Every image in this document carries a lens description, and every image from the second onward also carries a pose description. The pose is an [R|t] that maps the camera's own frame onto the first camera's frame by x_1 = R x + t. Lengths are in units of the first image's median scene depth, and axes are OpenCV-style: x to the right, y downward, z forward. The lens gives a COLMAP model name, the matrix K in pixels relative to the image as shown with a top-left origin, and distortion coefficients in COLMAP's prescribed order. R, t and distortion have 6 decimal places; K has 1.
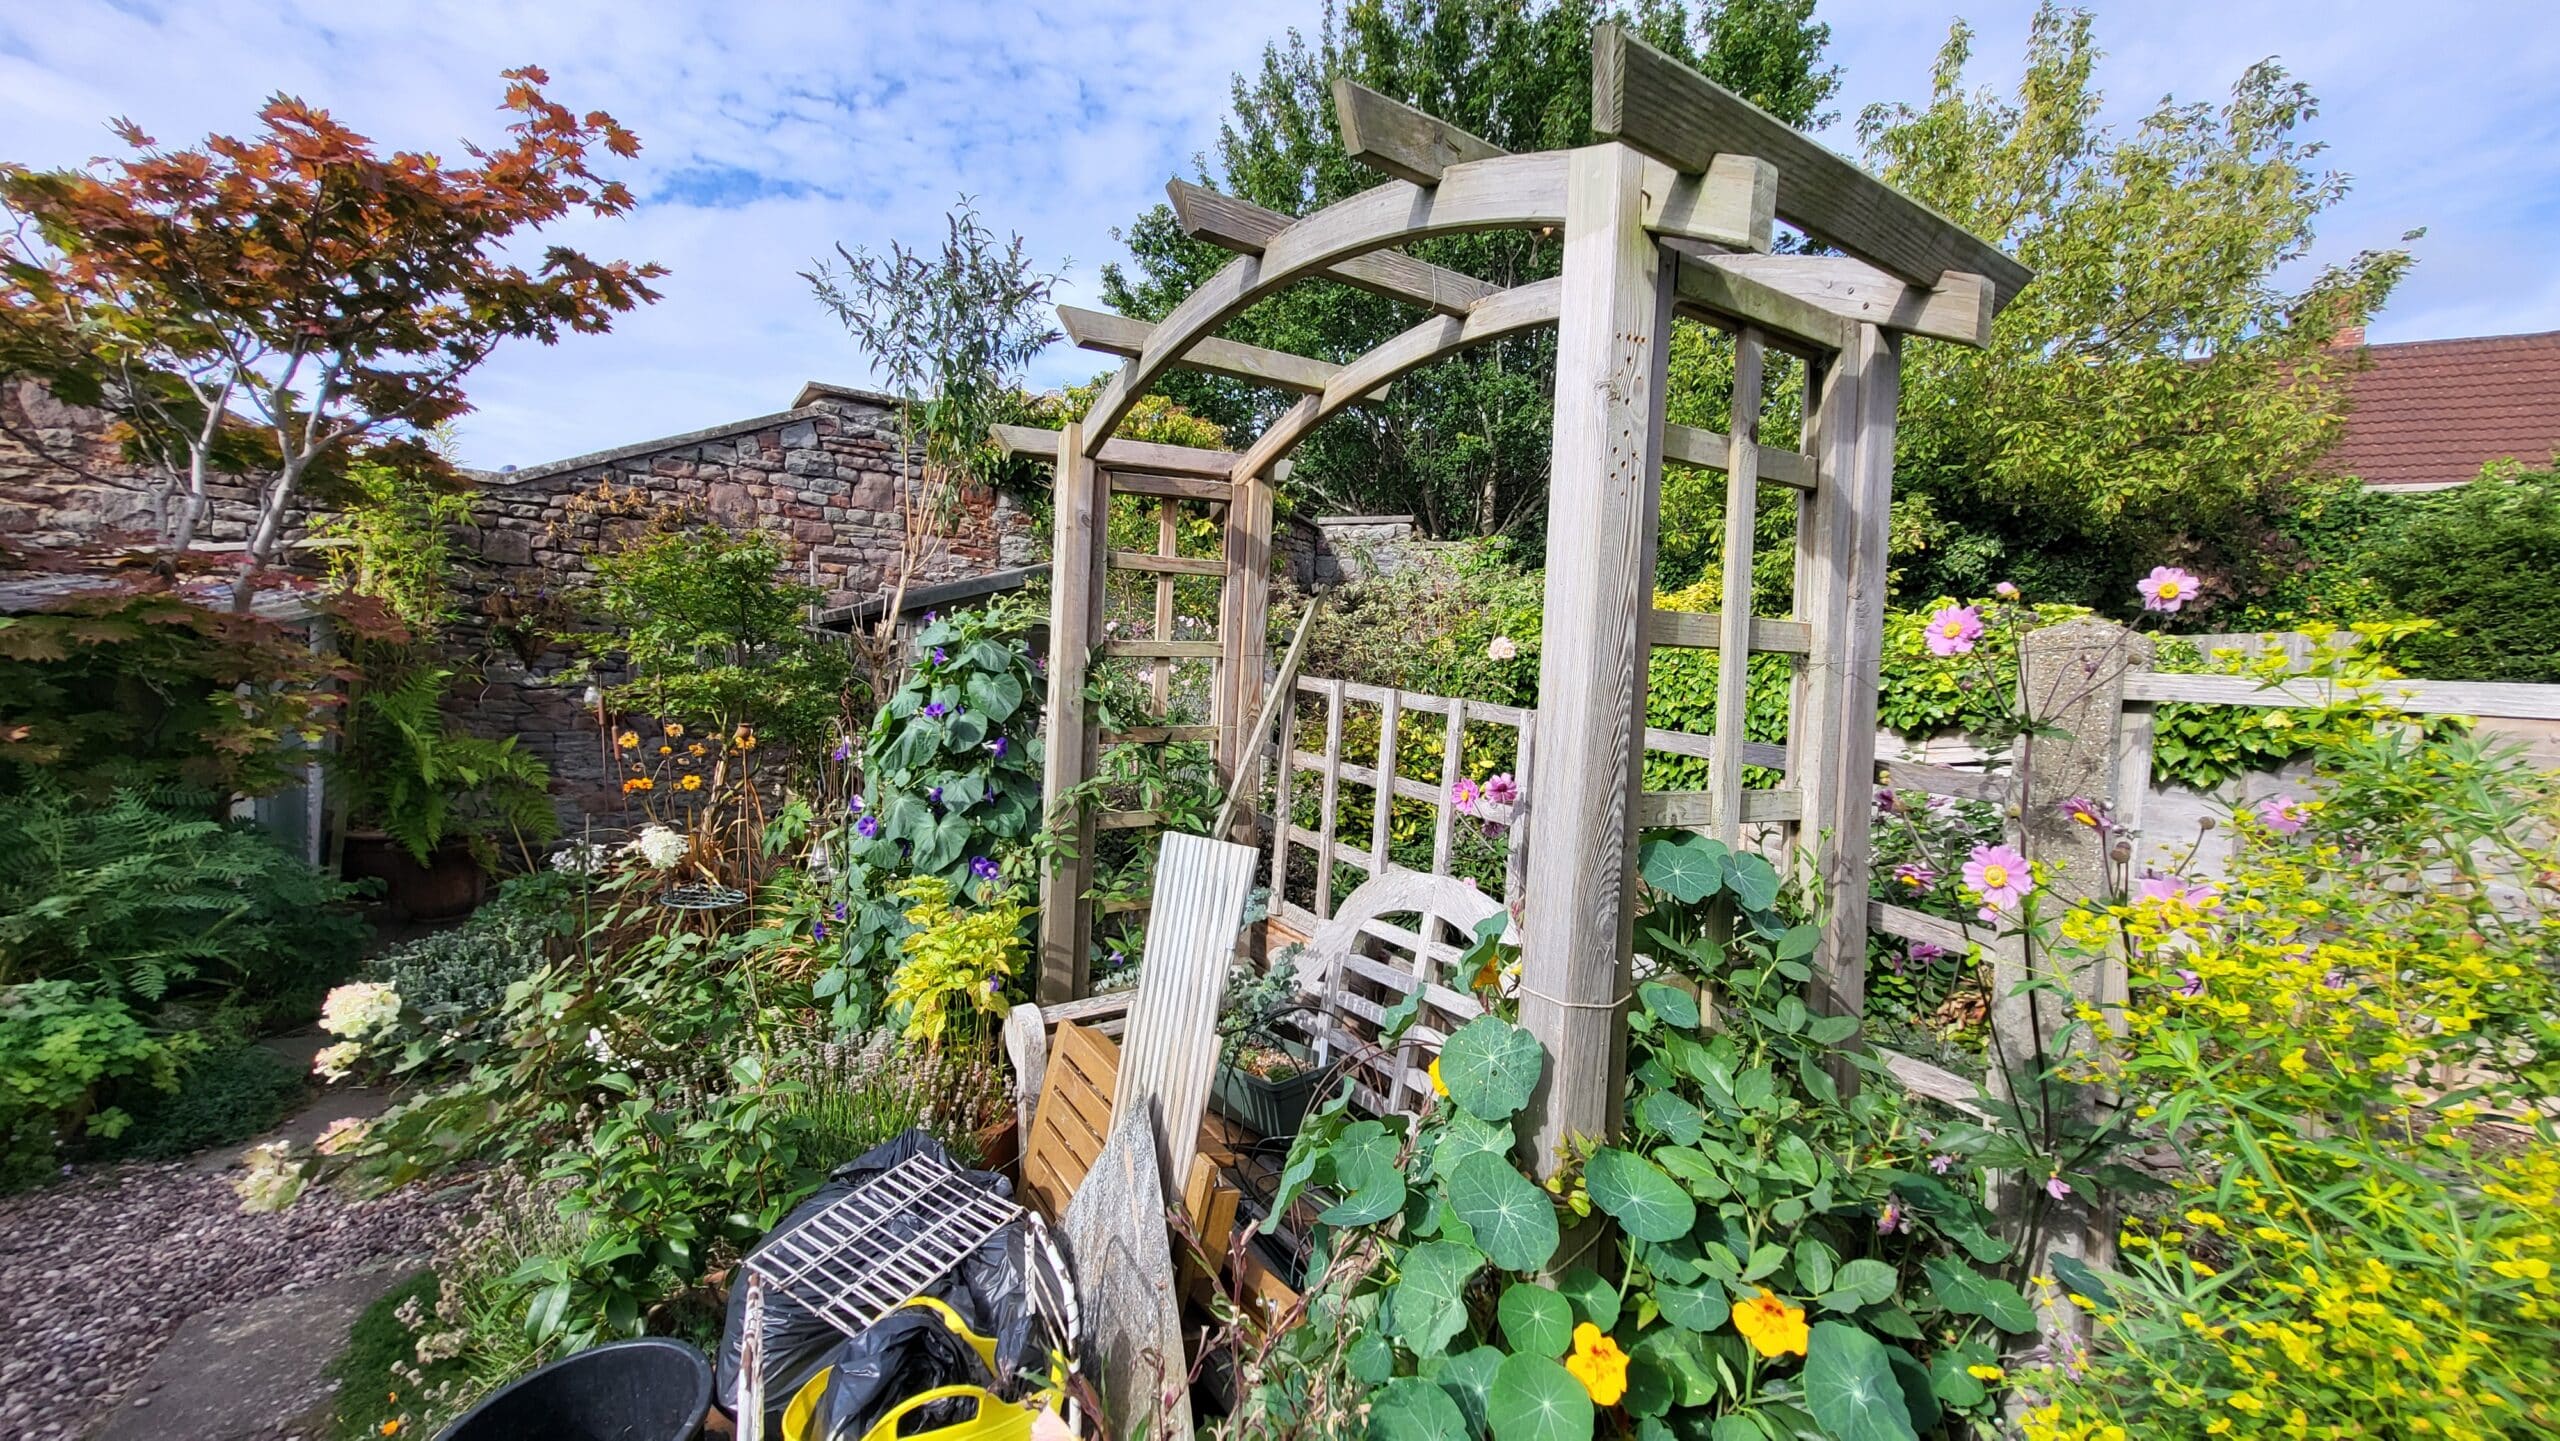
lens RADIAL K [[1002.5, 0, 1263.6], [0, 1002.5, 735.7], [0, 0, 1]] dist [0.001264, -0.003223]
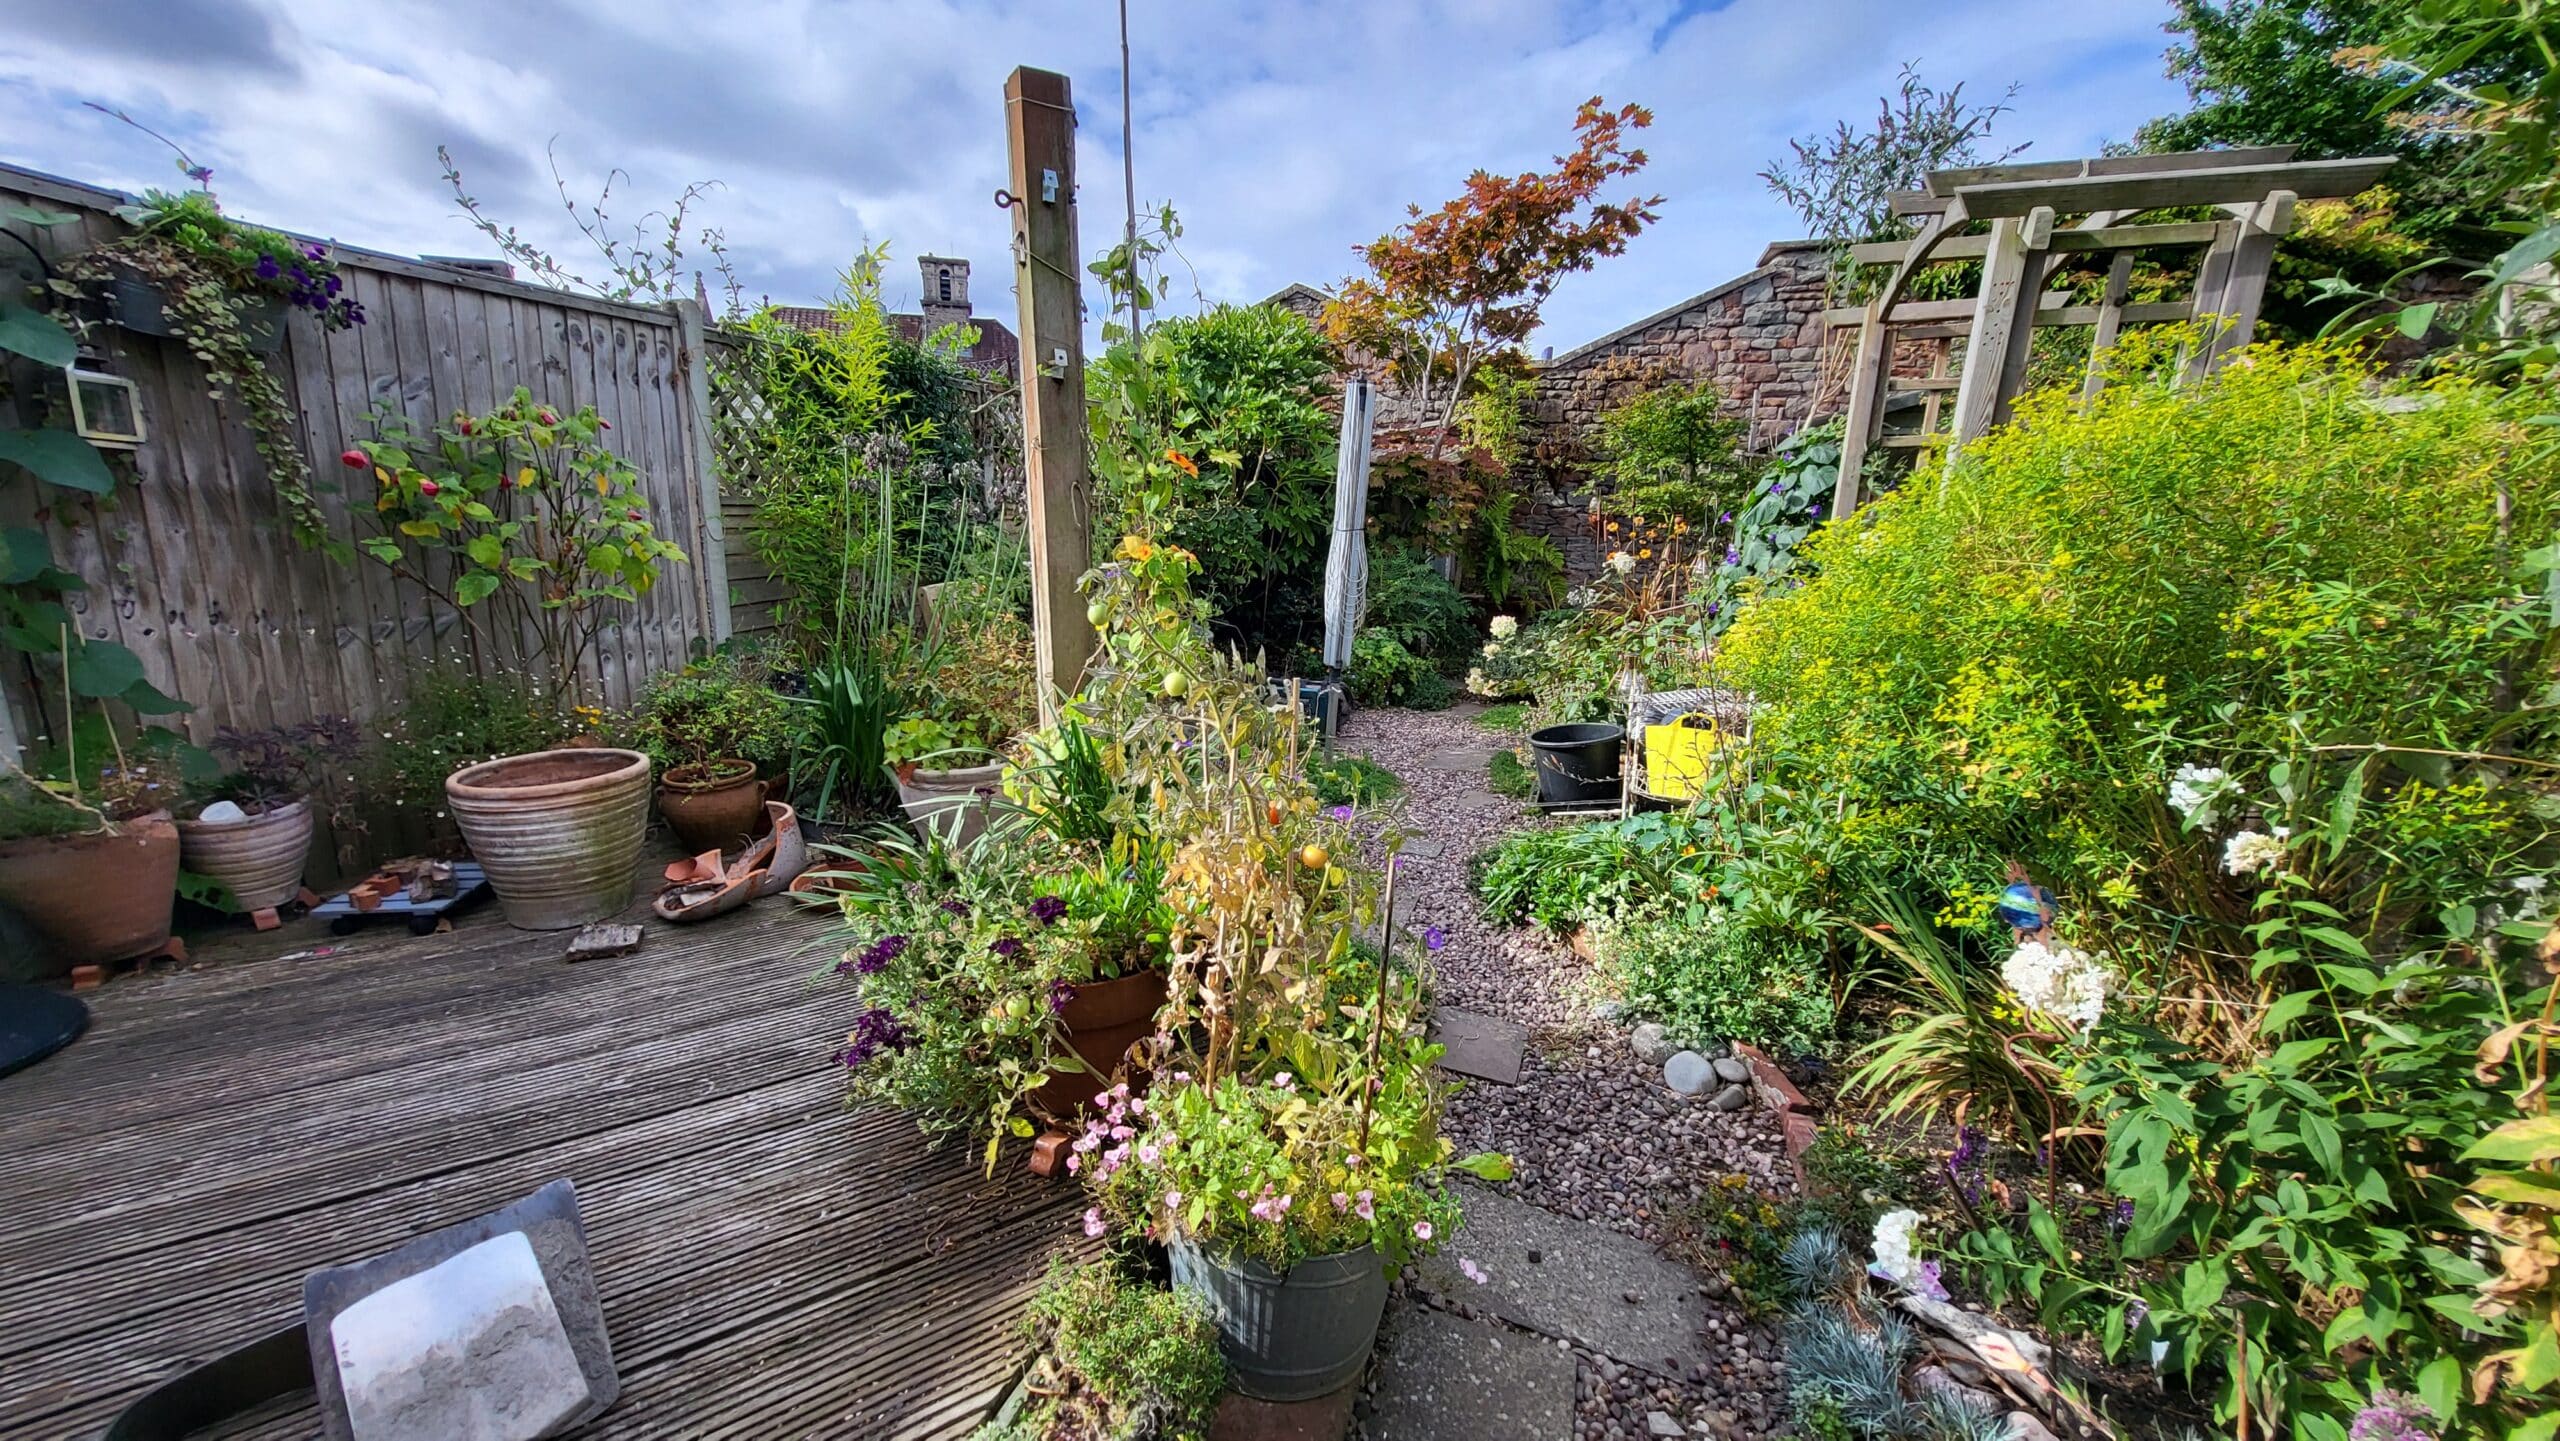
lens RADIAL K [[1002.5, 0, 1263.6], [0, 1002.5, 735.7], [0, 0, 1]] dist [0.001264, -0.003223]
pose [[0.626896, 0.148512, -0.764817, 0.248447], [-0.028432, 0.985371, 0.168034, 0.064562], [0.778584, -0.083595, 0.621948, -0.390528]]
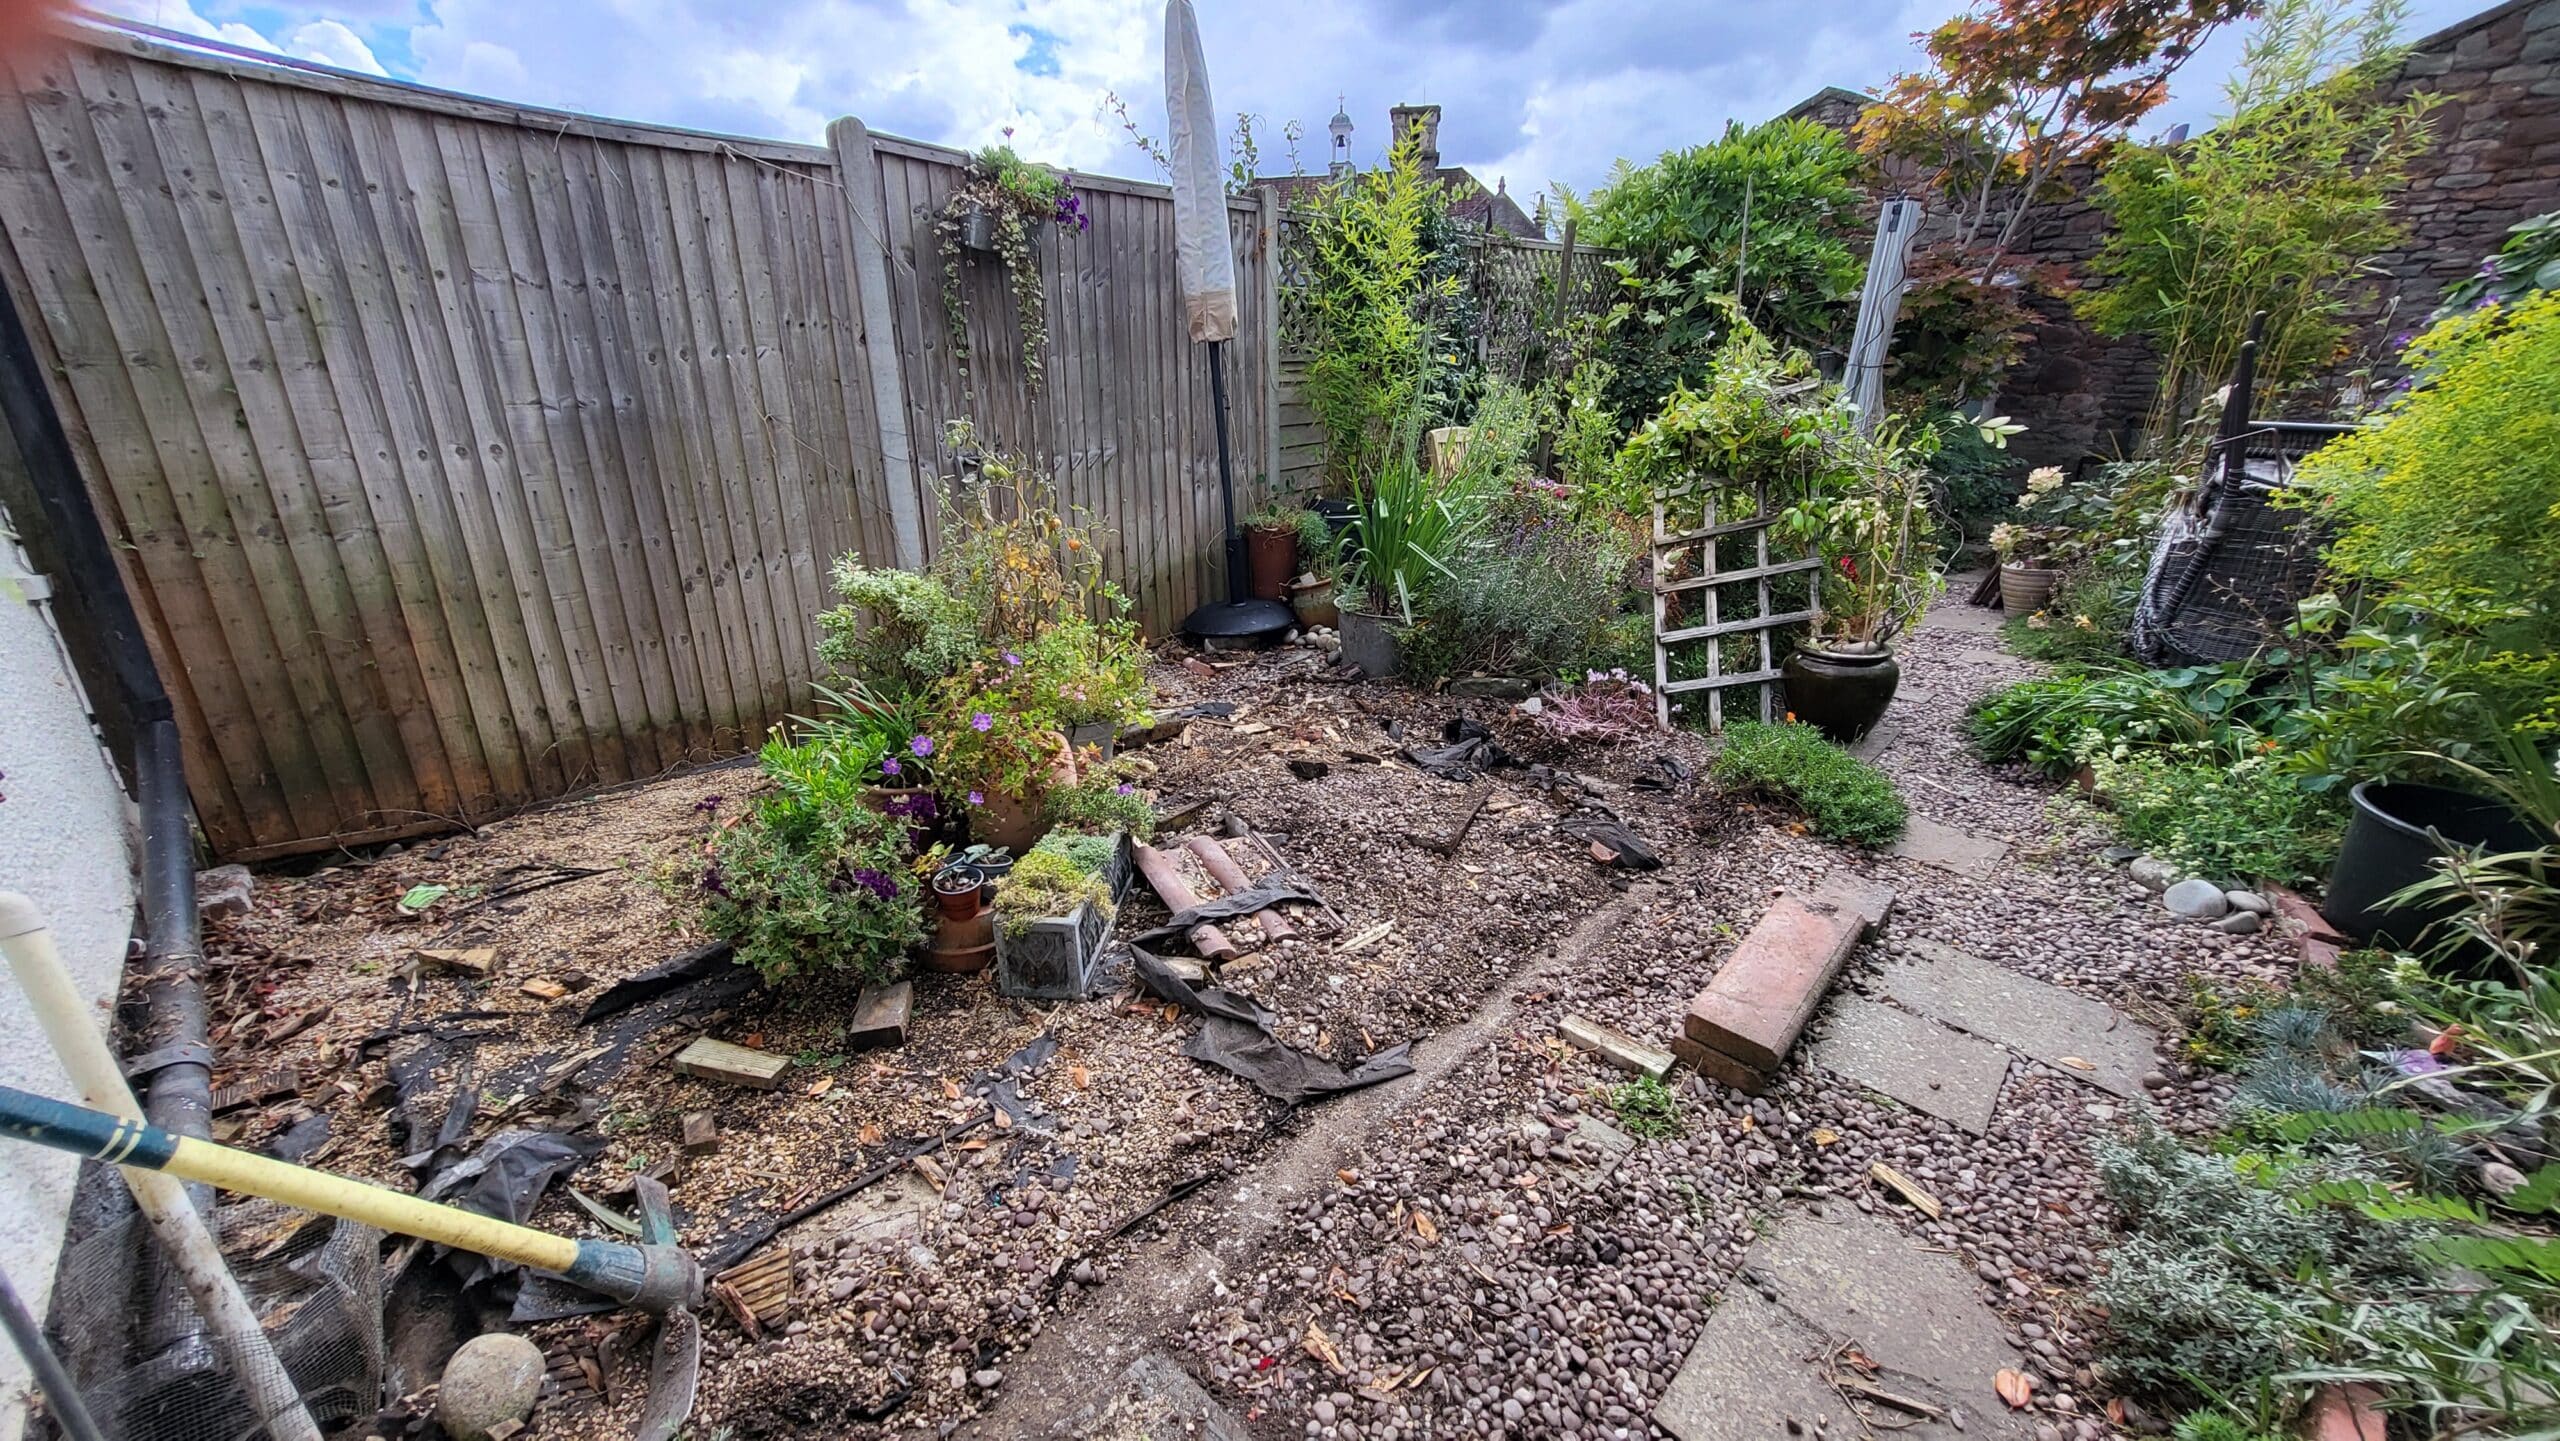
lens RADIAL K [[1002.5, 0, 1263.6], [0, 1002.5, 735.7], [0, 0, 1]] dist [0.001264, -0.003223]
pose [[0.252225, 0.292909, -0.922273, 0.328412], [-0.012866, 0.954018, 0.299472, 0.082174], [0.967583, -0.063669, 0.244396, -0.478671]]
